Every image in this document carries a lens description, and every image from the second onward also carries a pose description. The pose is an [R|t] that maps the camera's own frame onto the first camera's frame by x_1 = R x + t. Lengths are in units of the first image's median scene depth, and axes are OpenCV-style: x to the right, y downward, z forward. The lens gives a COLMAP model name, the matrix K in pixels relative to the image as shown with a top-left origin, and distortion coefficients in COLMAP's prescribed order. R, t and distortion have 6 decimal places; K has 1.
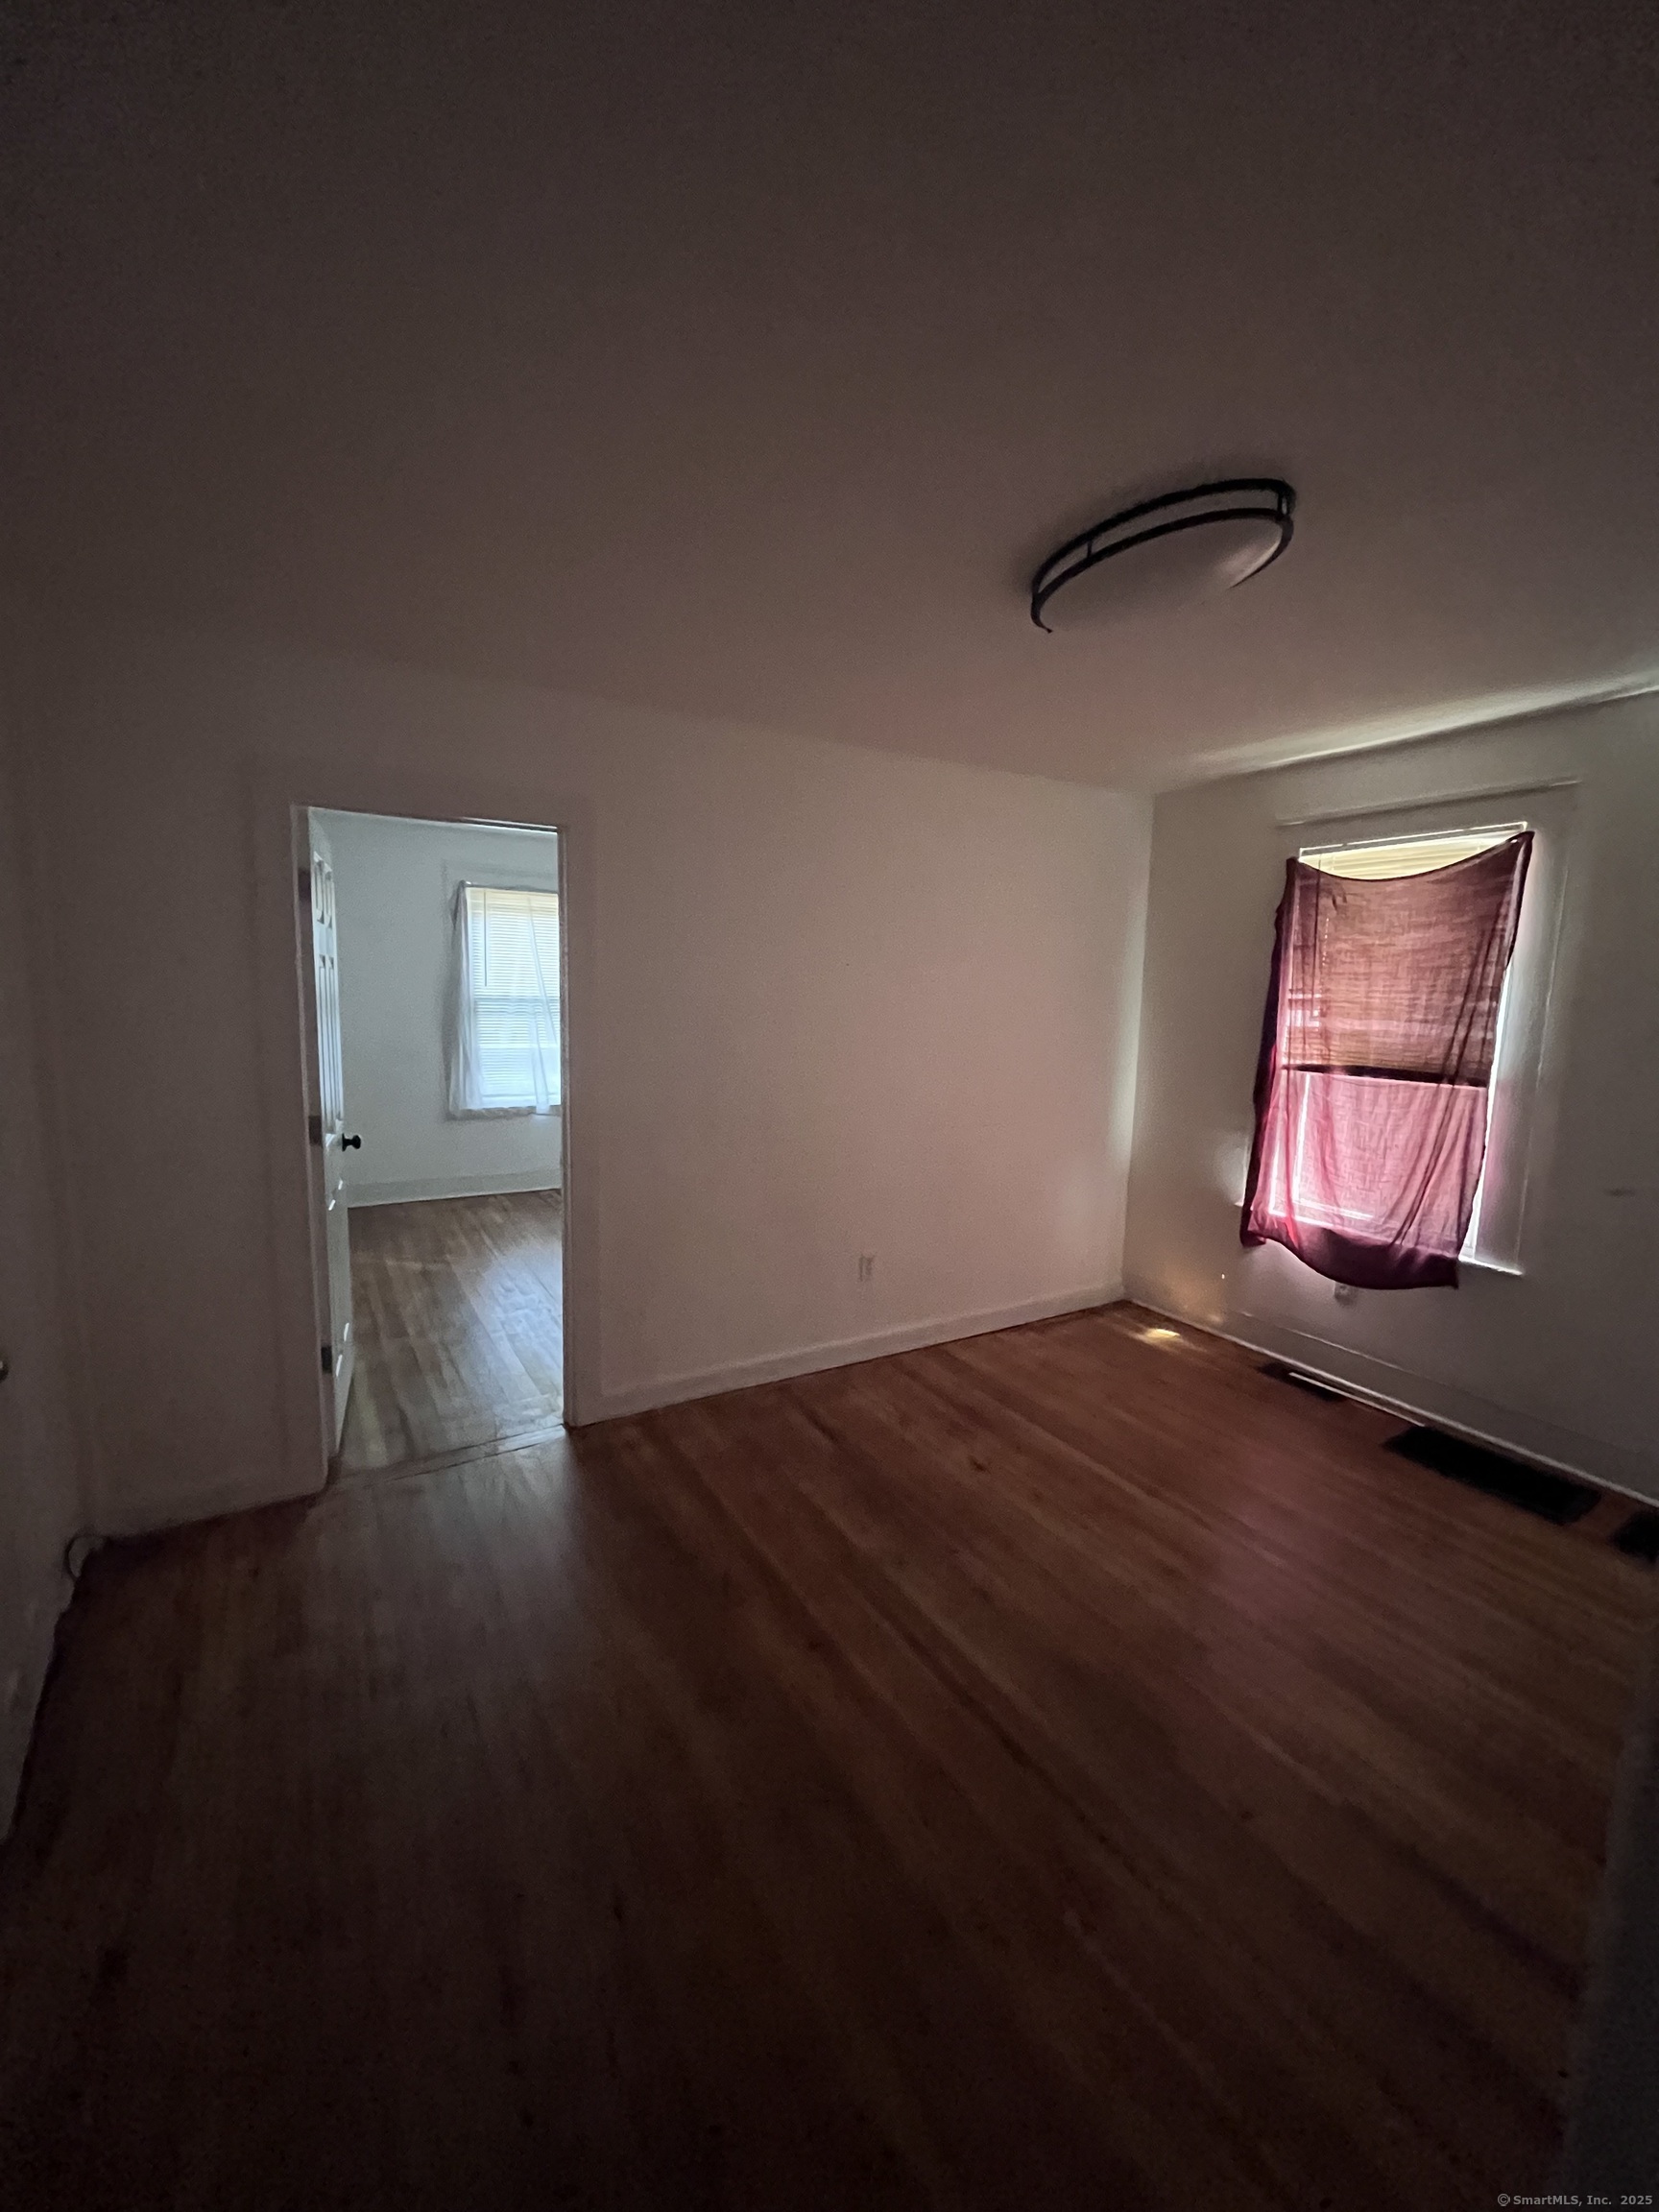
lens RADIAL K [[901.1, 0, 829.5], [0, 901.1, 1106.0], [0, 0, 1]] dist [0.001780, -0.000070]
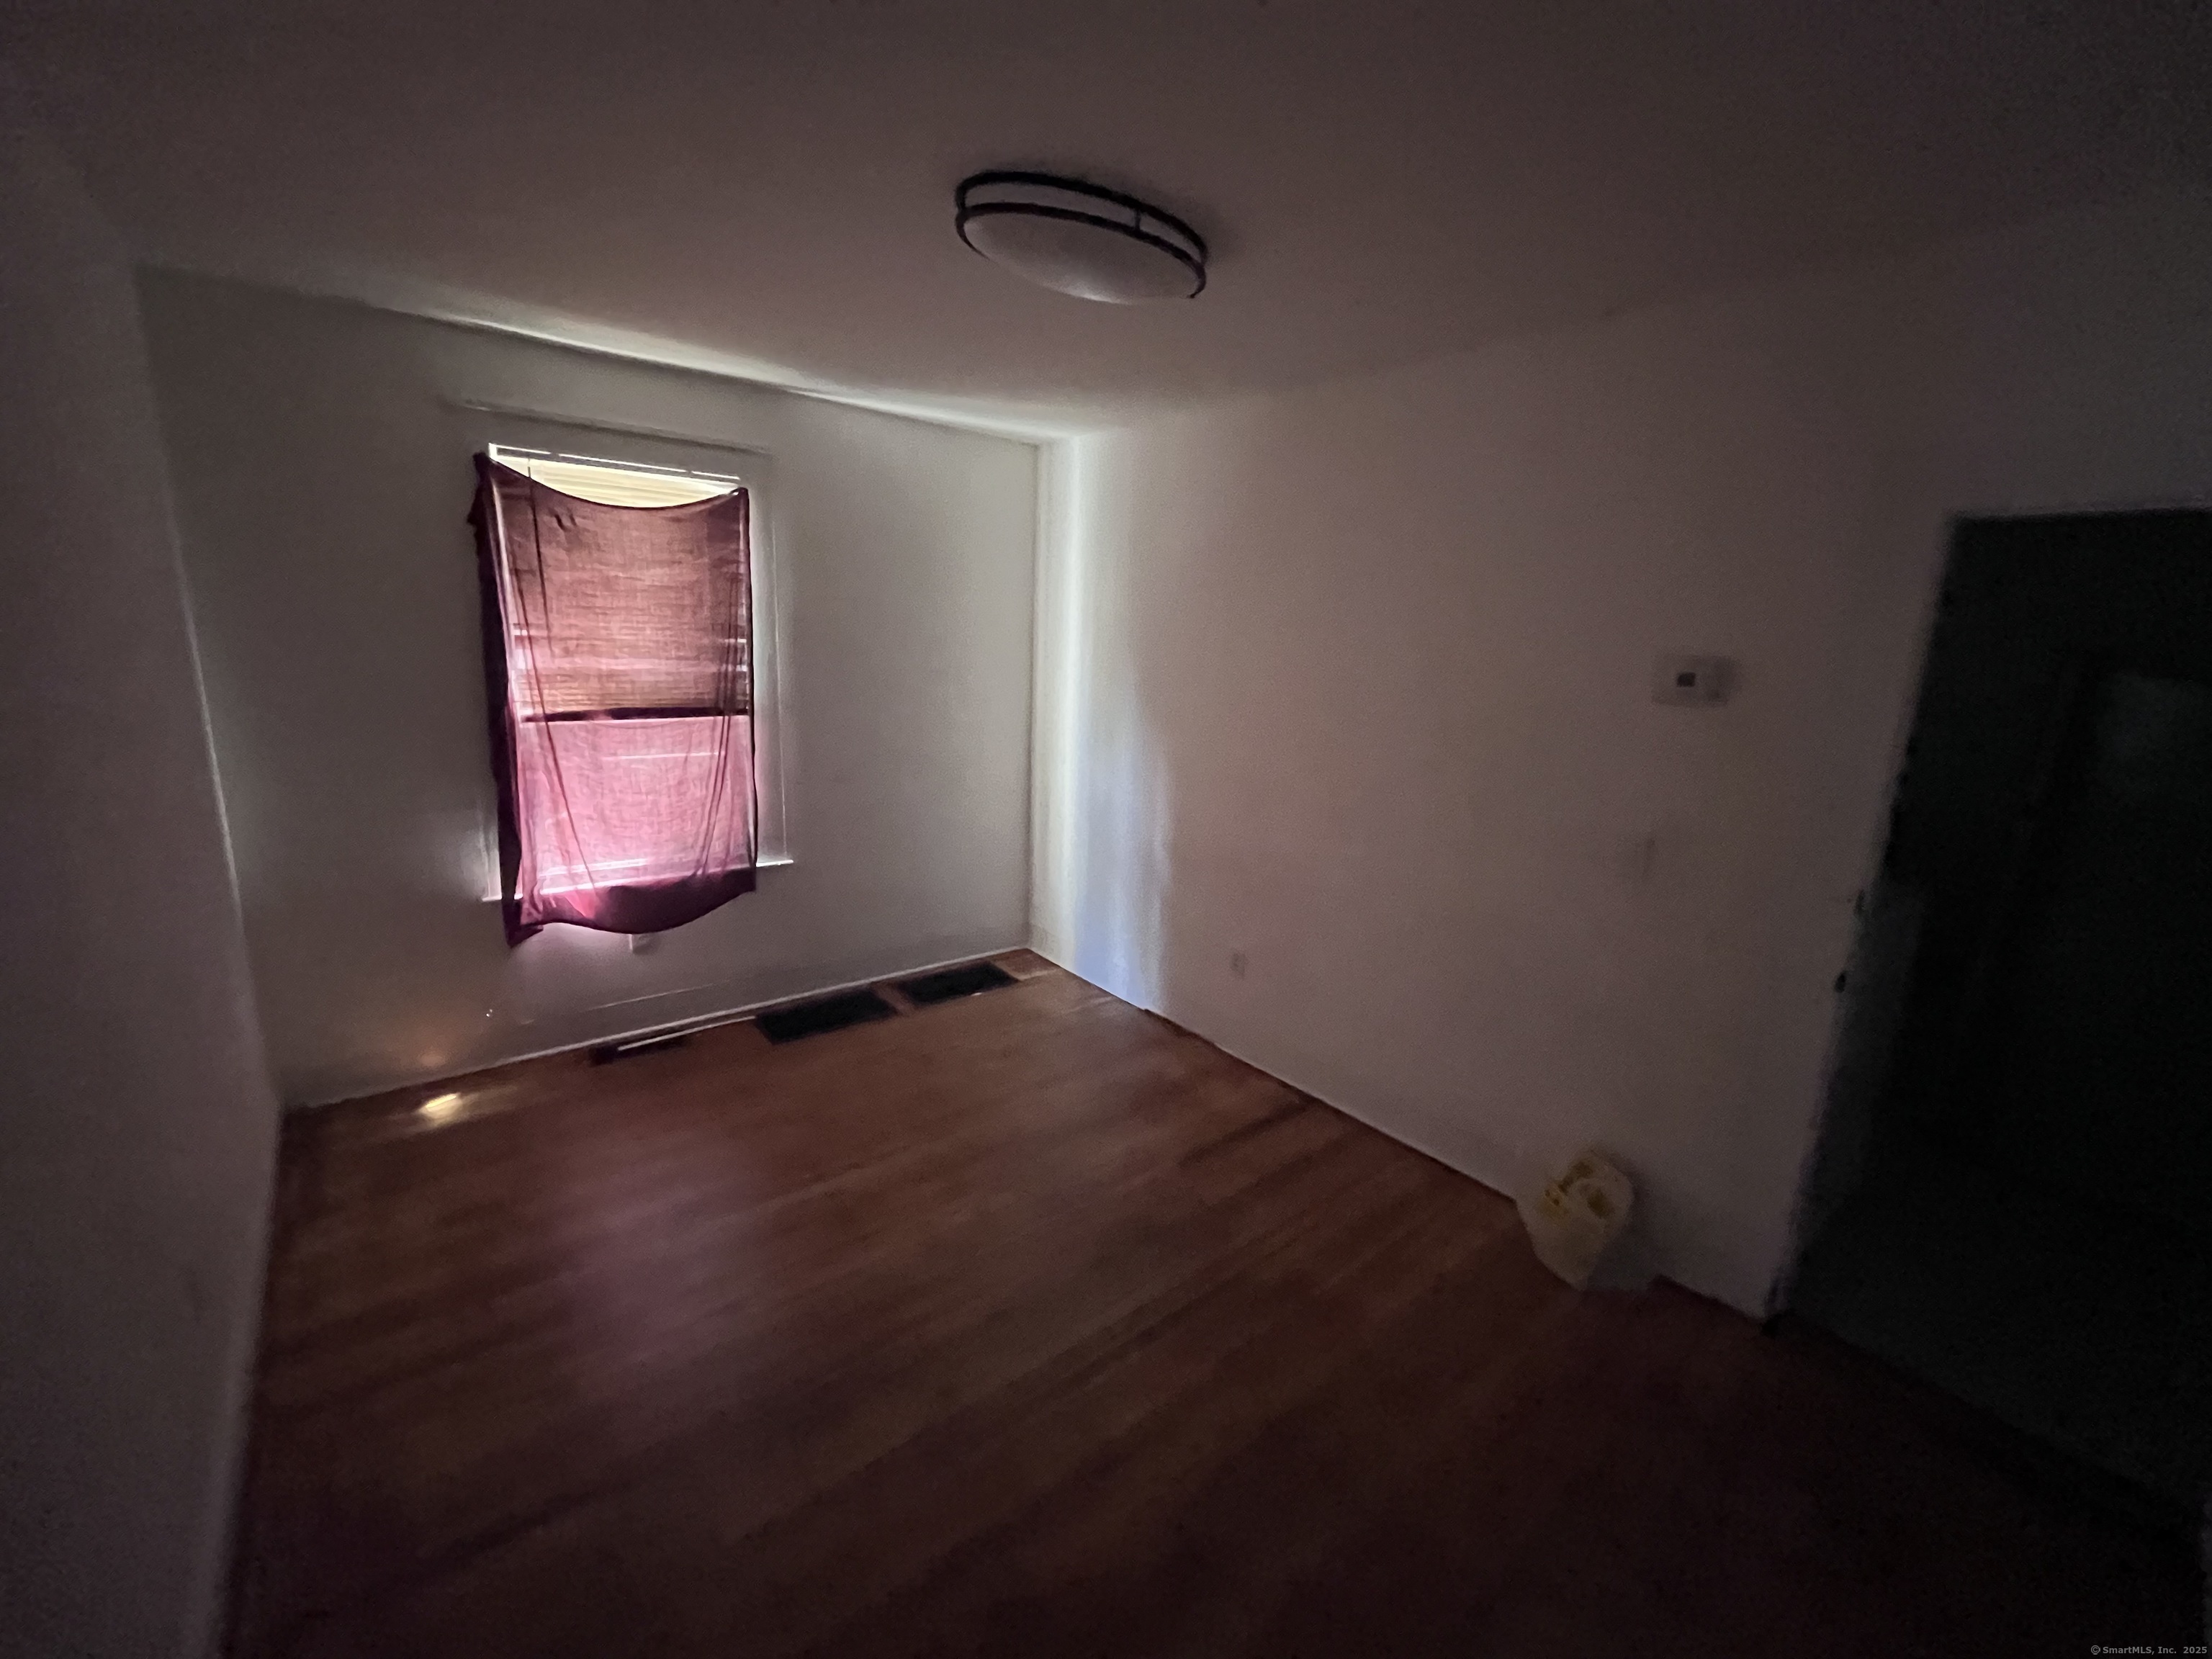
lens RADIAL K [[901.1, 0, 1106.0], [0, 901.1, 829.5], [0, 0, 1]] dist [0.001780, -0.000070]
pose [[-0.140739, -0.237972, 0.961021, -0.417459], [0.089767, 0.963617, 0.251761, -0.114026], [-0.985969, 0.121700, -0.114256, 0.624636]]
